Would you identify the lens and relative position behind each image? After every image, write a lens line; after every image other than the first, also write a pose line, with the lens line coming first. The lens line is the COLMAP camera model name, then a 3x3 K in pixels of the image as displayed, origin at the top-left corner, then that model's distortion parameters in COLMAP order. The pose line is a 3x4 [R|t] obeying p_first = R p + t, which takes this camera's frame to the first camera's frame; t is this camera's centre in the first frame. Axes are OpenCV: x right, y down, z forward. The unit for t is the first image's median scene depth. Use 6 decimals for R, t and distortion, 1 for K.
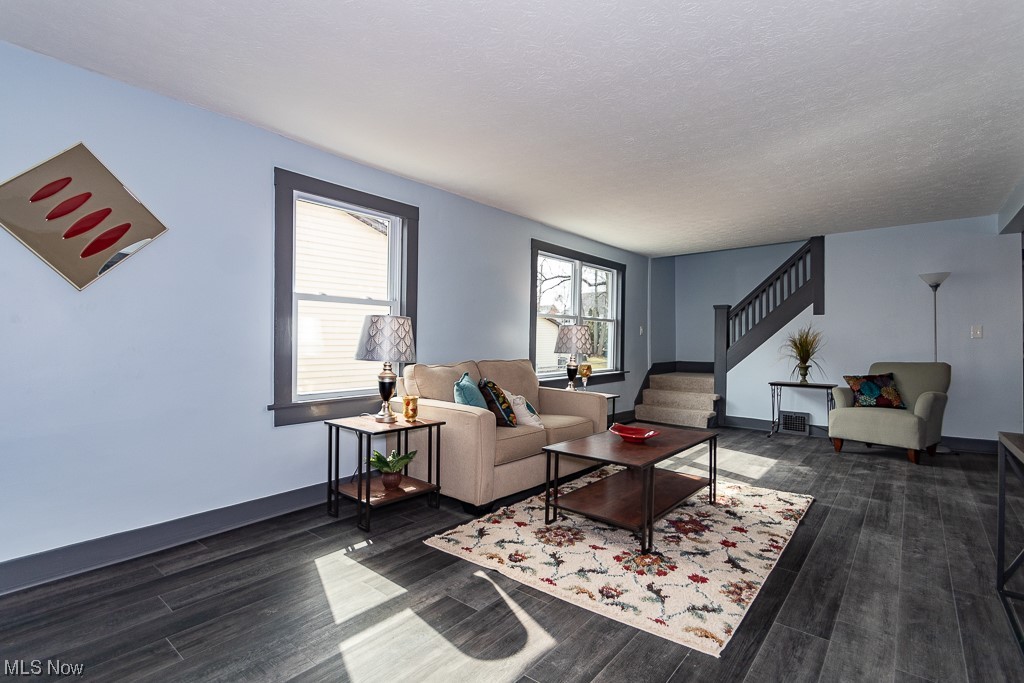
lens RADIAL K [[474.7, 0, 512.0], [0, 474.7, 341.5], [0, 0, 1]] dist [-0.000612, 0.000022]
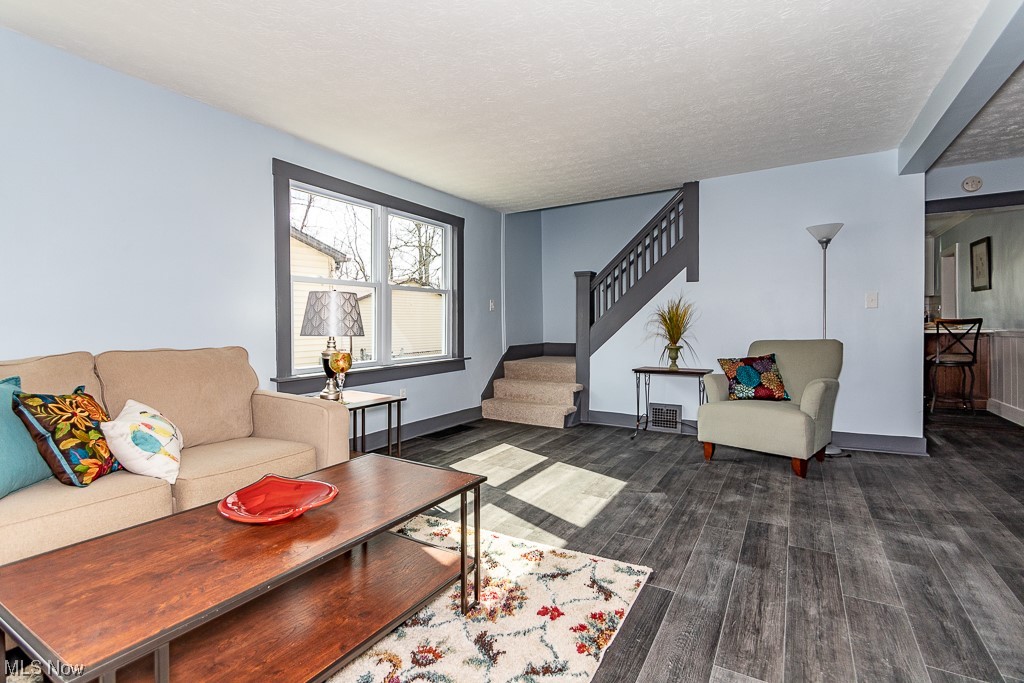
lens RADIAL K [[478.0, 0, 512.0], [0, 478.0, 341.5], [0, 0, 1]] dist [0.014540, 0.000008]
pose [[0.985985, -0.020559, 0.165560, 0.236780], [0.014518, 0.999187, 0.037613, 0.010080], [-0.166199, -0.034683, 0.985482, 0.284430]]
